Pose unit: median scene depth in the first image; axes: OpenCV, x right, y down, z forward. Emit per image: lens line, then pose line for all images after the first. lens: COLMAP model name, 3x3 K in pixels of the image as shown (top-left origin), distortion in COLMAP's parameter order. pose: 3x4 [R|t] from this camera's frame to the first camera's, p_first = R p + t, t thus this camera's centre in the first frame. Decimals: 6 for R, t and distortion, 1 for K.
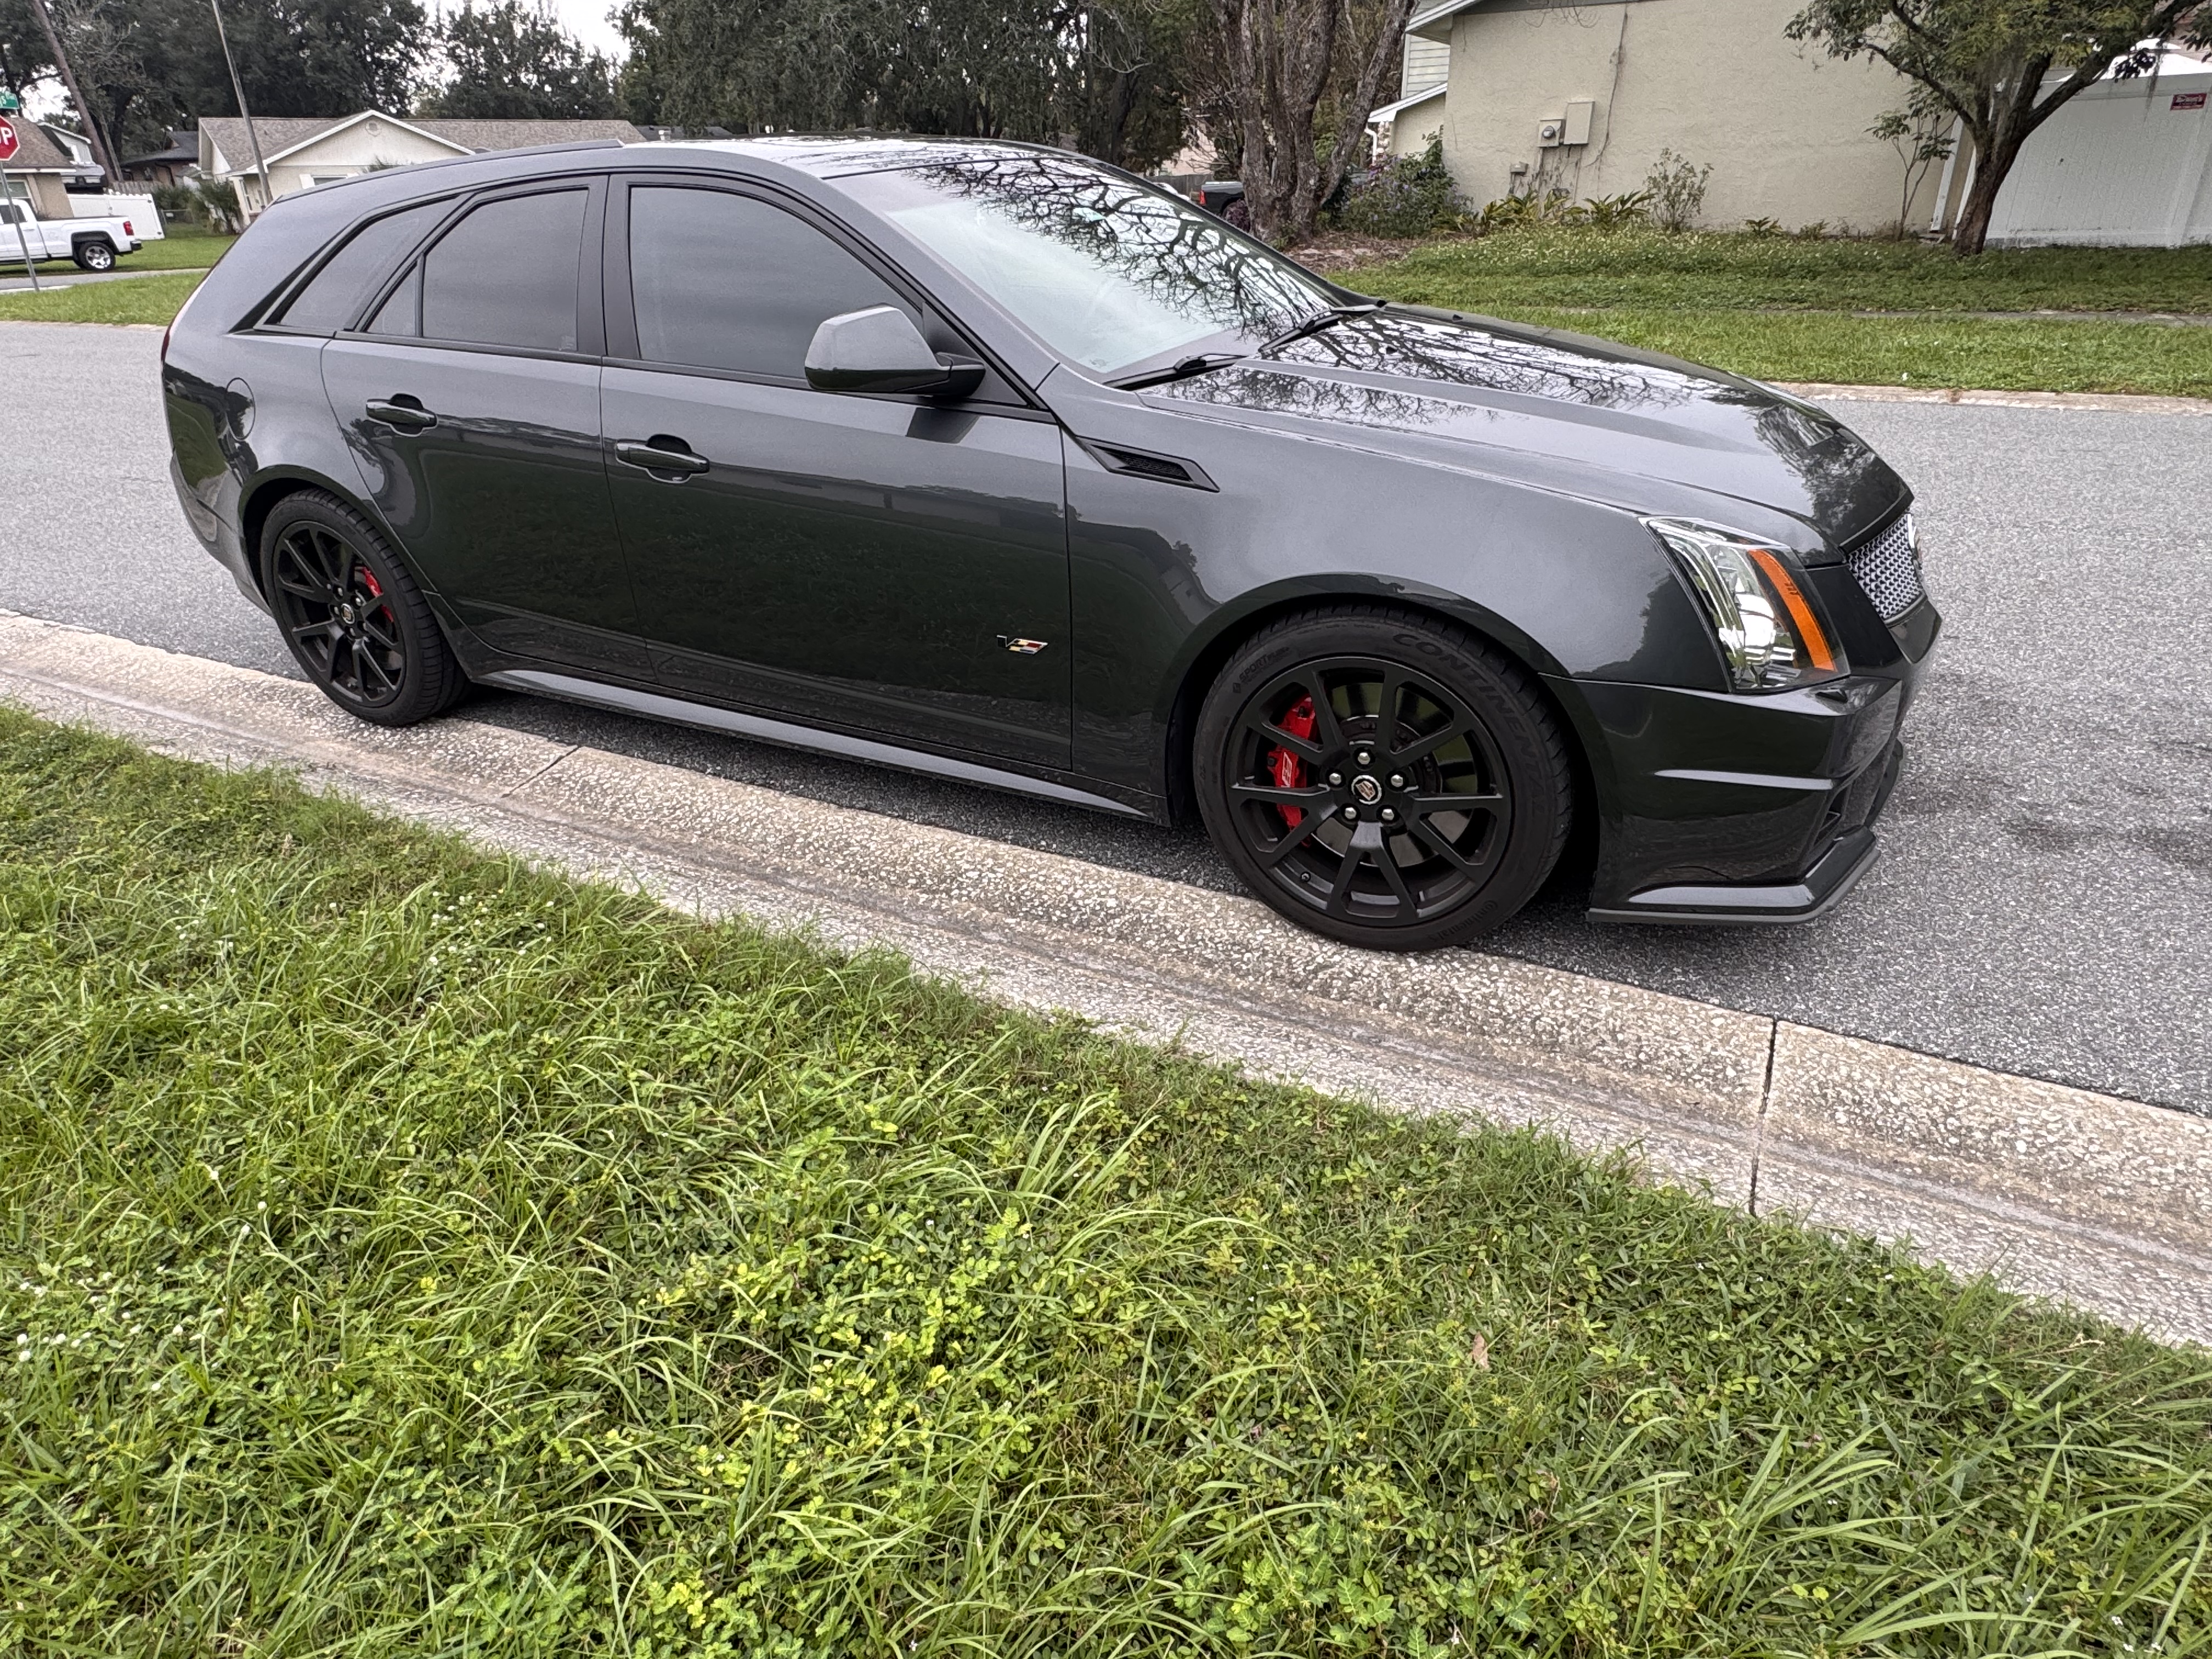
lens RADIAL K [[1295.0, 0, 1106.0], [0, 1295.0, 829.5], [0, 0, 1]] dist [0.002797, 0.000722]
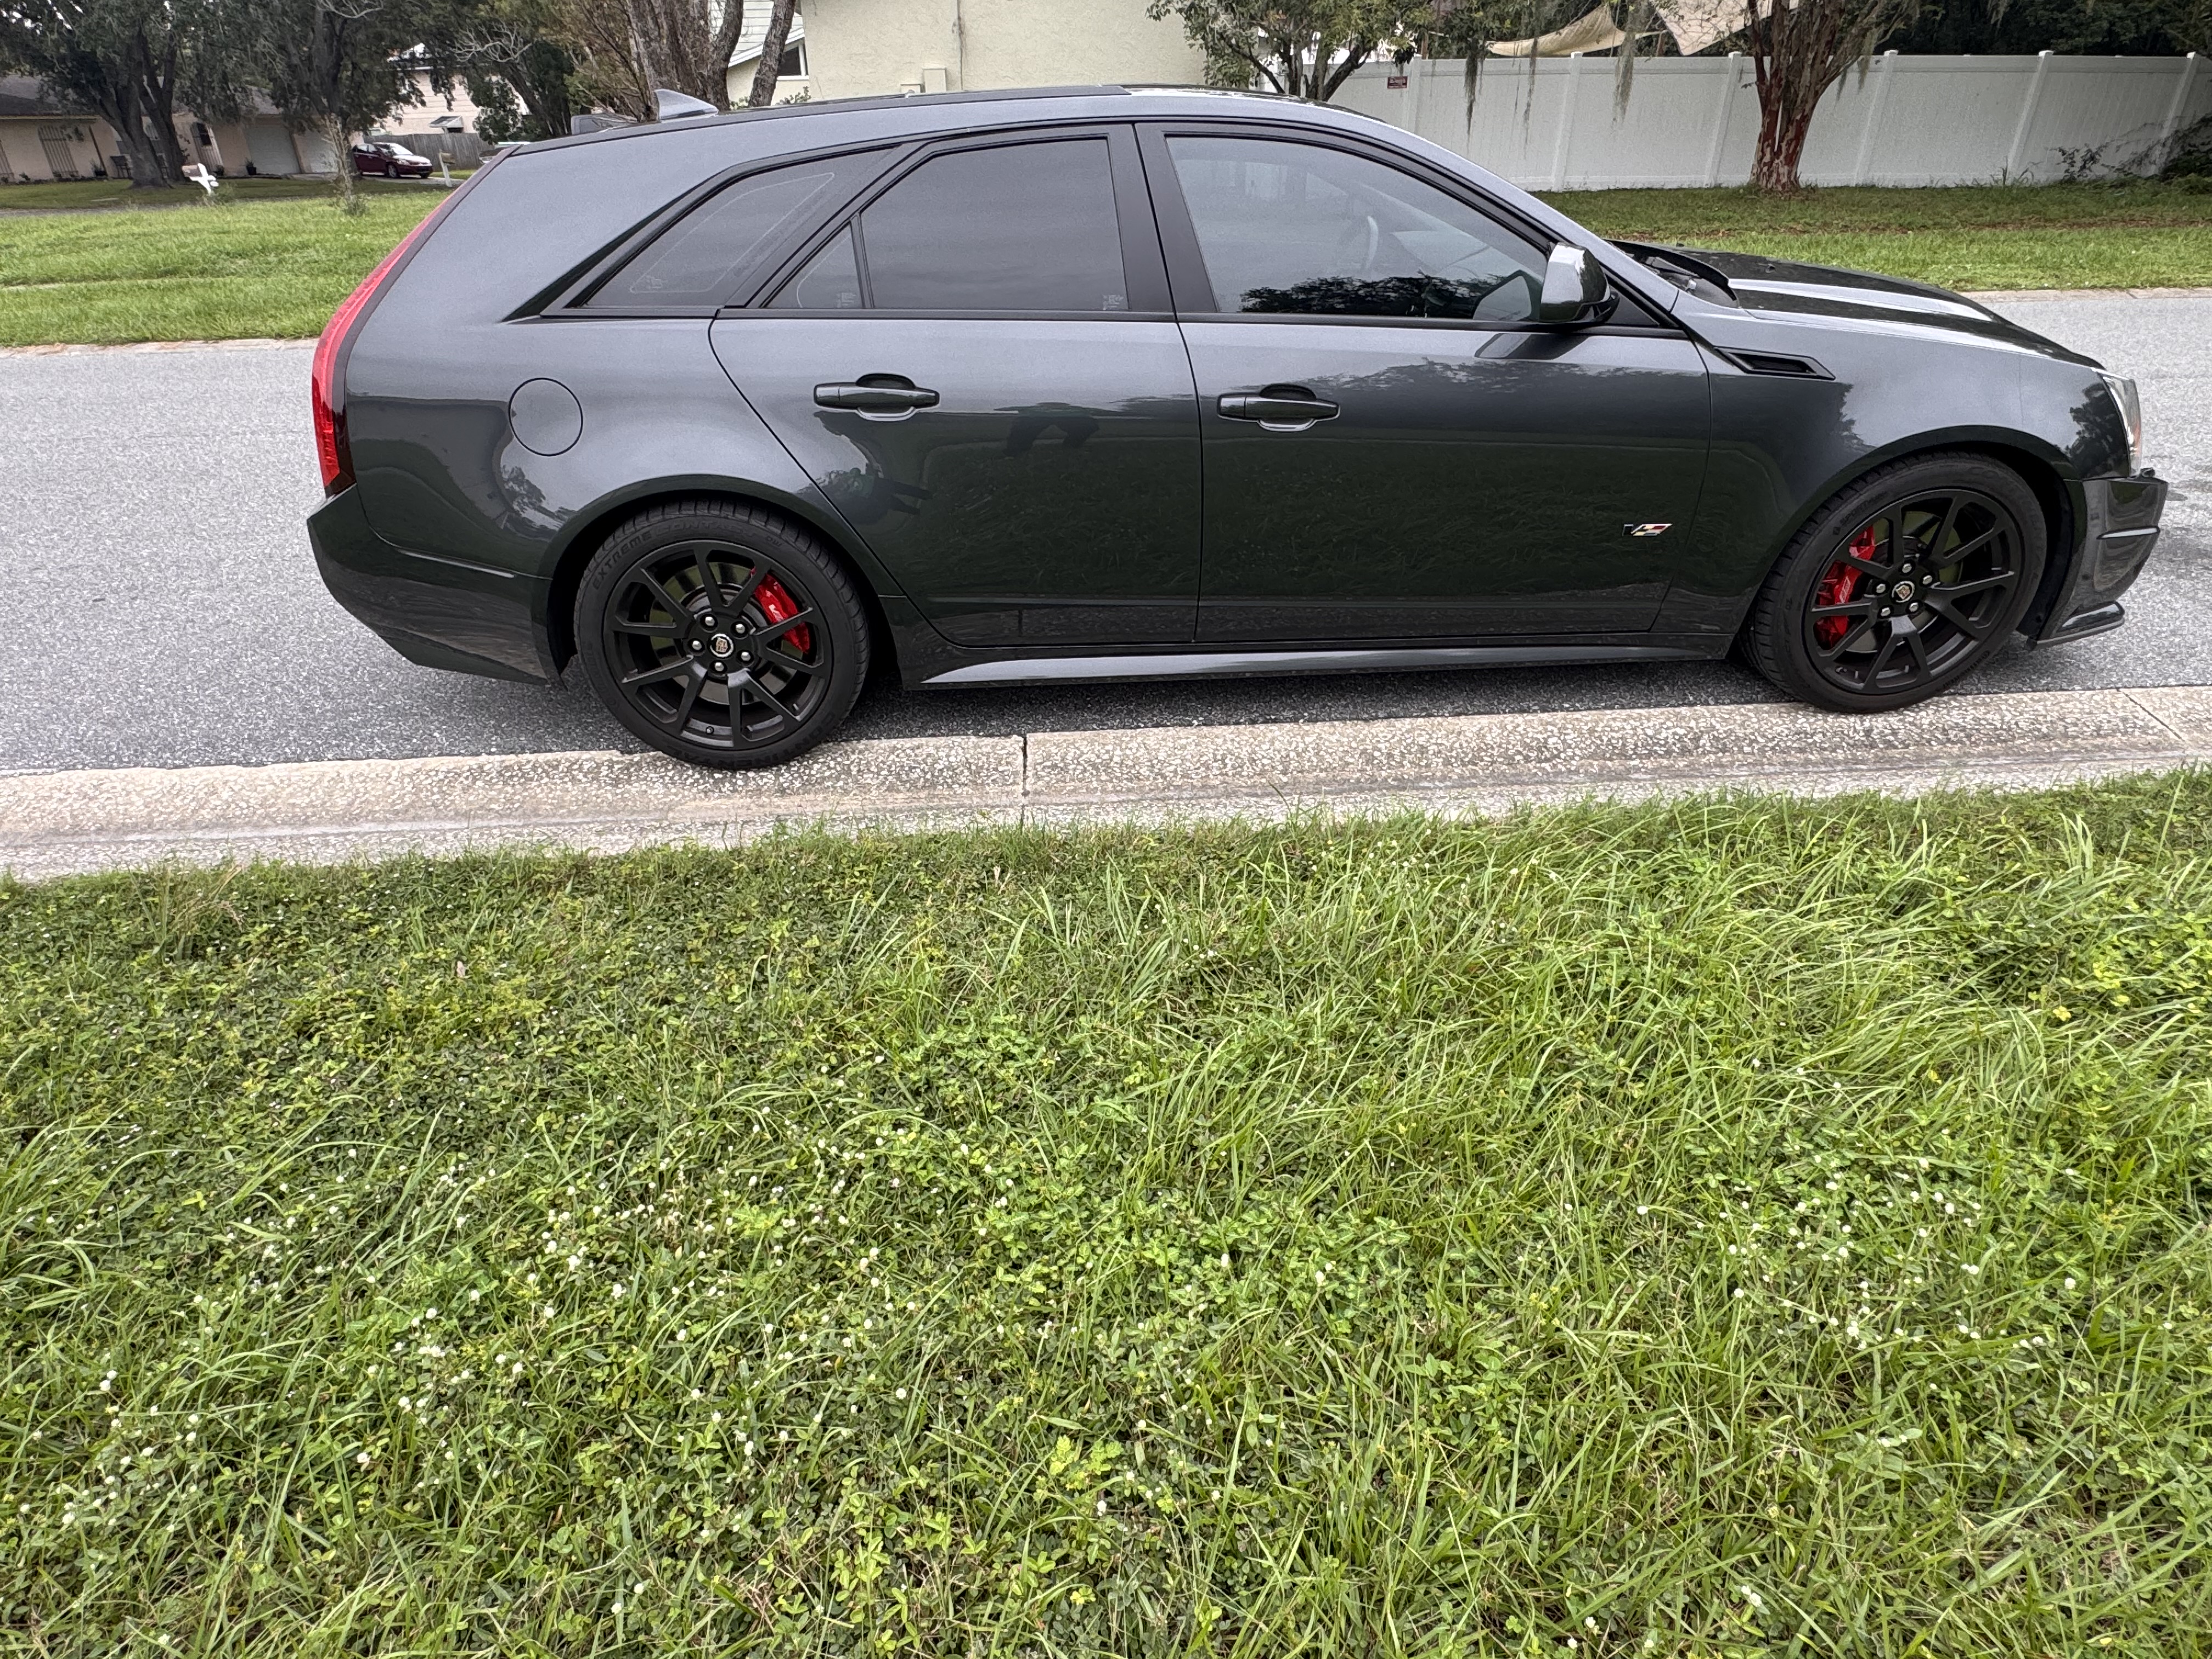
lens RADIAL K [[1211.0, 0, 1106.0], [0, 1211.0, 829.5], [0, 0, 1]] dist [-0.003074, -0.000935]
pose [[0.854763, -0.252269, 0.453586, -0.893799], [0.228020, 0.967598, 0.108449, -0.091158], [-0.466247, 0.010728, 0.884590, 0.204569]]
